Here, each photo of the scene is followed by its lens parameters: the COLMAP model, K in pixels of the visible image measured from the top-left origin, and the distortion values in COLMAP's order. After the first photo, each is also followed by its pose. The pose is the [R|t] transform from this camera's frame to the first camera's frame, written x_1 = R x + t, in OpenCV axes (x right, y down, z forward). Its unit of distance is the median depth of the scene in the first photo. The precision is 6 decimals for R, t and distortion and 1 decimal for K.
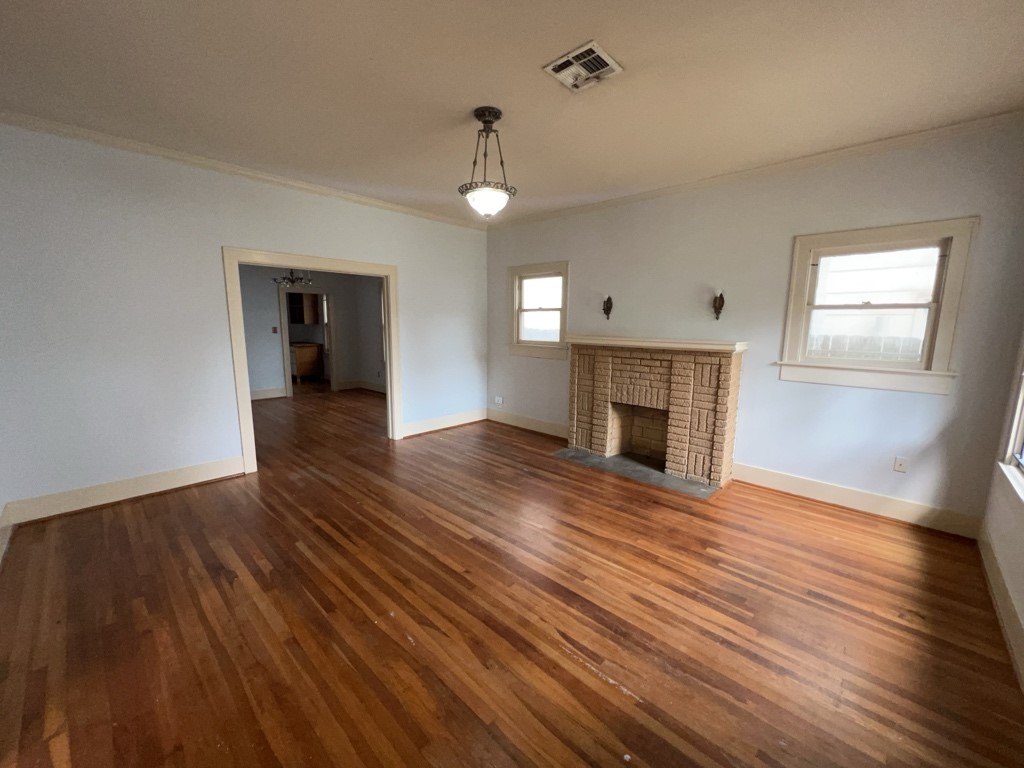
lens RADIAL K [[409.8, 0, 512.0], [0, 409.8, 384.0], [0, 0, 1]] dist [-0.000891, 0.000231]
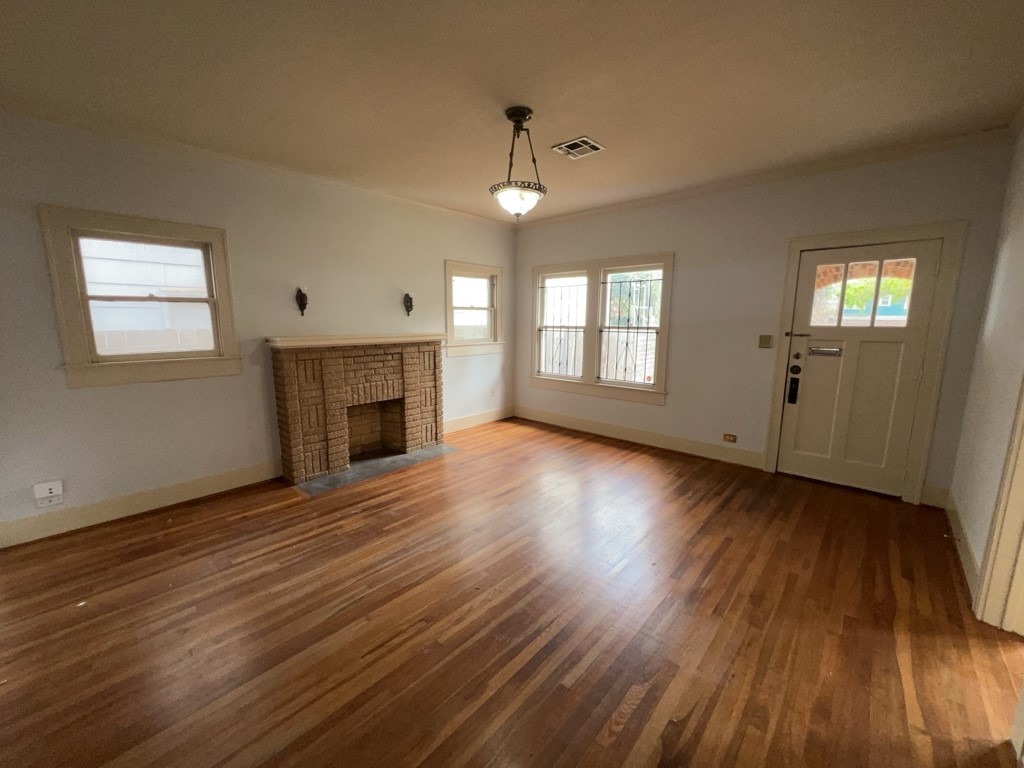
lens RADIAL K [[409.8, 0, 512.0], [0, 409.8, 384.0], [0, 0, 1]] dist [-0.000891, 0.000231]
pose [[-0.021325, -0.168367, 0.985494, -0.744149], [0.148683, 0.974222, 0.169659, -0.120336], [-0.988655, 0.150144, 0.004258, 0.713519]]
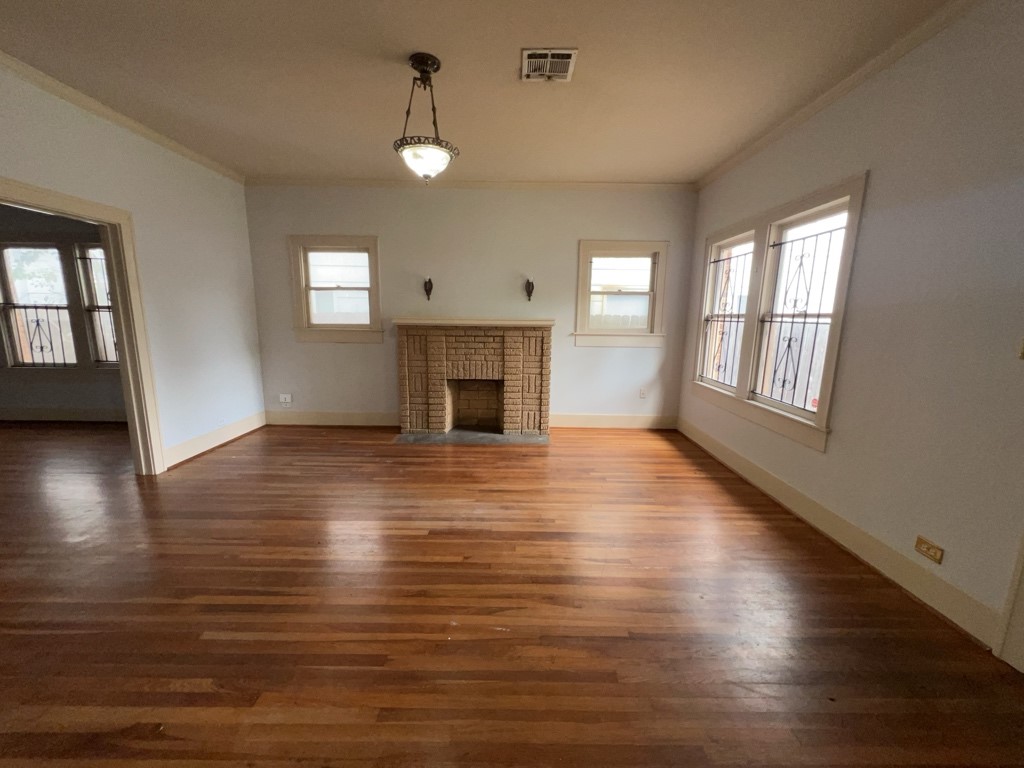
lens RADIAL K [[409.8, 0, 512.0], [0, 409.8, 384.0], [0, 0, 1]] dist [-0.000891, 0.000231]
pose [[0.725529, -0.117221, 0.678135, -0.395656], [0.099002, 0.992915, 0.065713, 0.003644], [-0.681033, 0.019460, 0.731994, 0.140895]]
